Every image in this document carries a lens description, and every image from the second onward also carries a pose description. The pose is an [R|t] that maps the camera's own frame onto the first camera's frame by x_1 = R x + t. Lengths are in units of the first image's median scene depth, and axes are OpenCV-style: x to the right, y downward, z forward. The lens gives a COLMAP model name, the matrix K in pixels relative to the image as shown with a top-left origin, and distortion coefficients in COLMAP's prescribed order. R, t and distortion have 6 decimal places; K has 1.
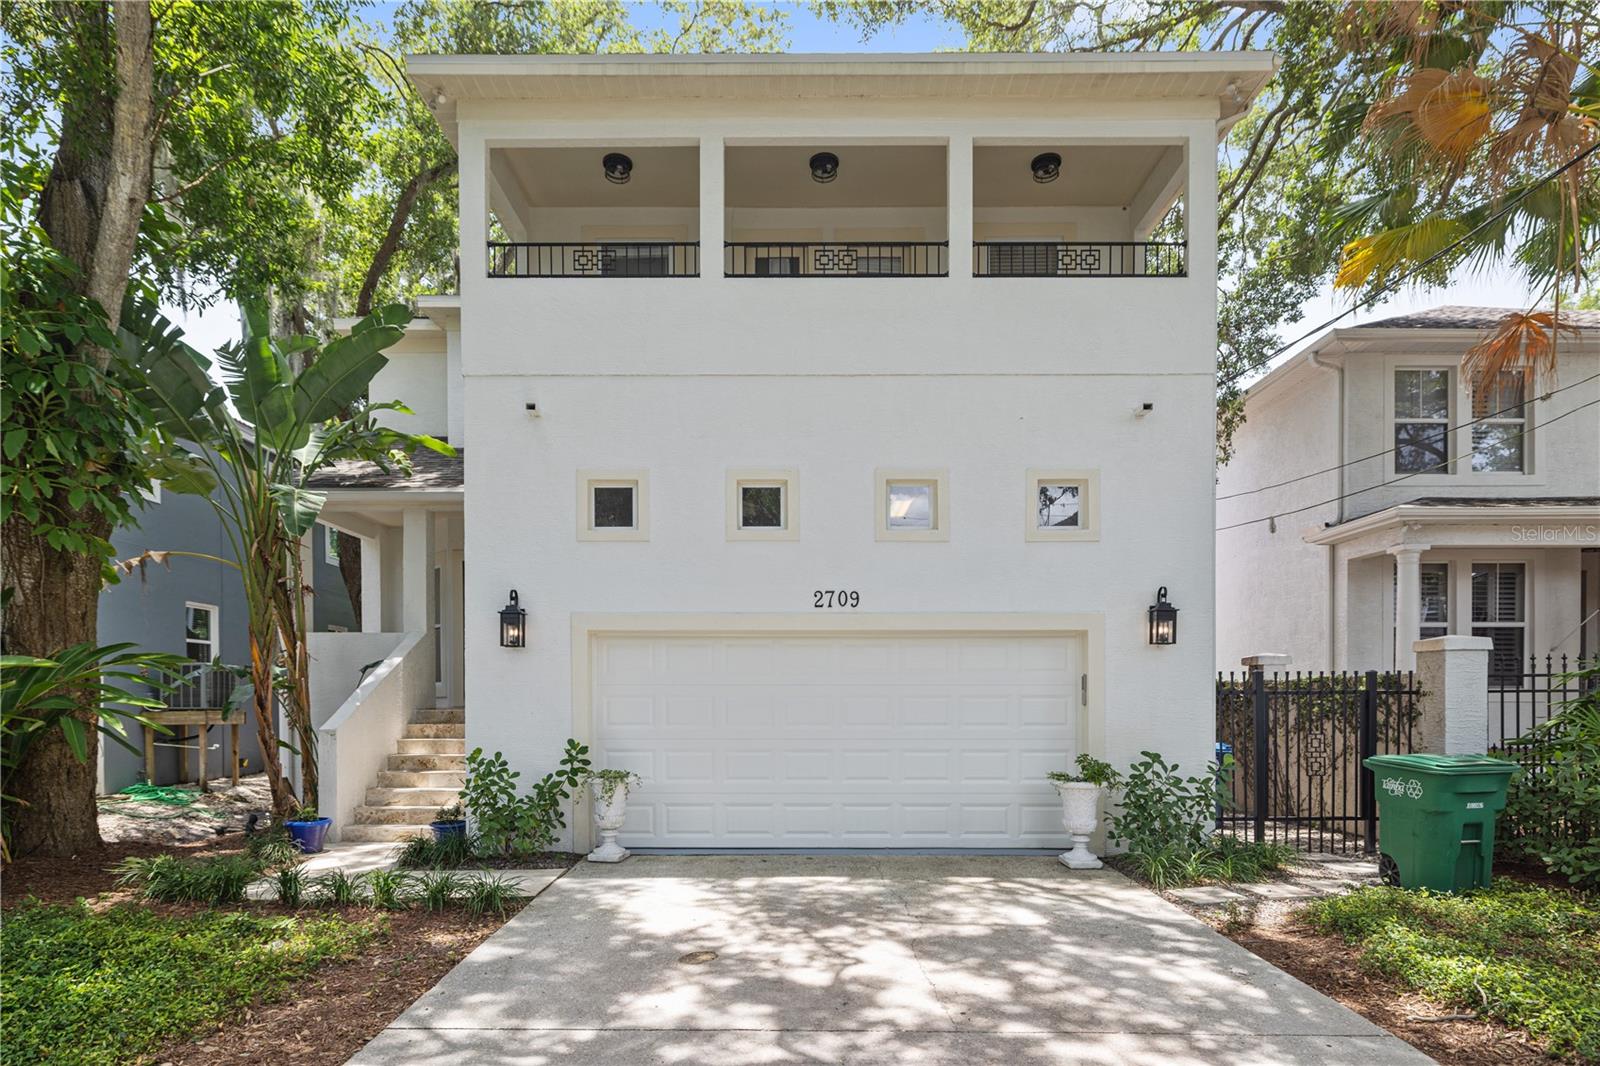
lens RADIAL K [[865.4, 0, 801.4], [0, 865.4, 693.0], [0, 0, 1]] dist [-0.003224, 0.001084]
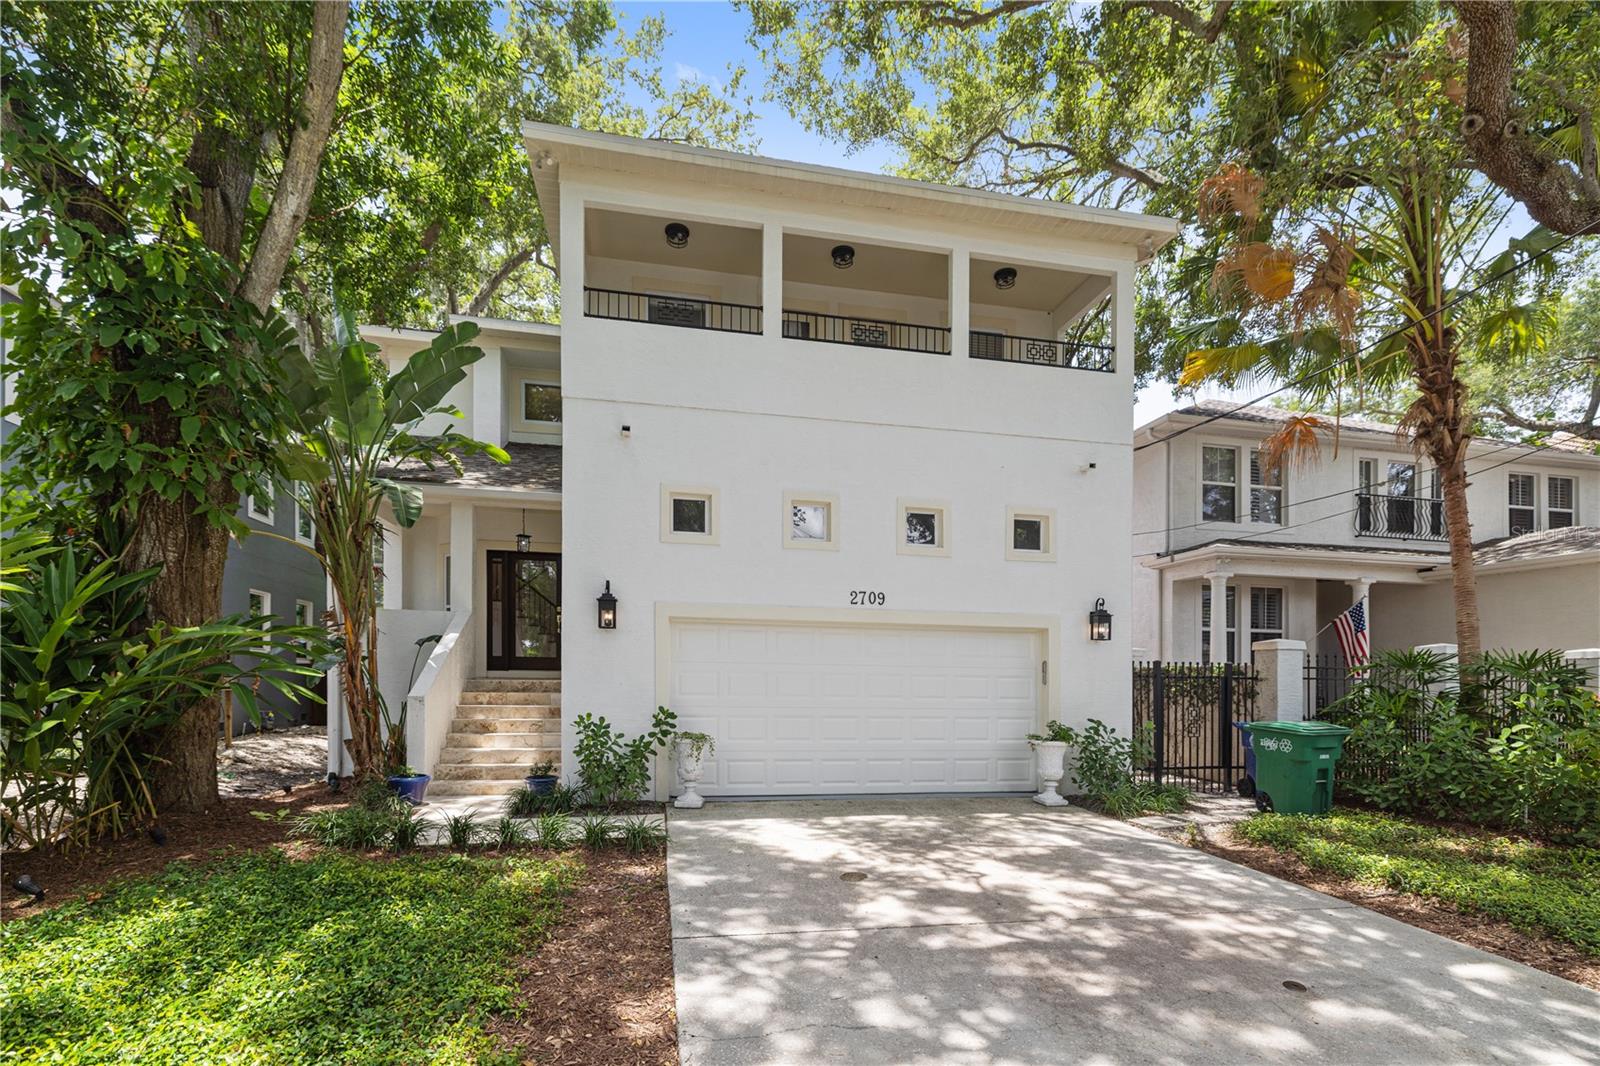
lens RADIAL K [[725.0, 0, 800.2], [0, 725.0, 660.4], [0, 0, 1]] dist [0.000927, 0.000089]
pose [[0.981165, 0.020195, 0.192112, -0.264411], [-0.017526, 0.999725, -0.015584, 0.001654], [-0.192374, 0.011923, 0.981249, -0.028294]]
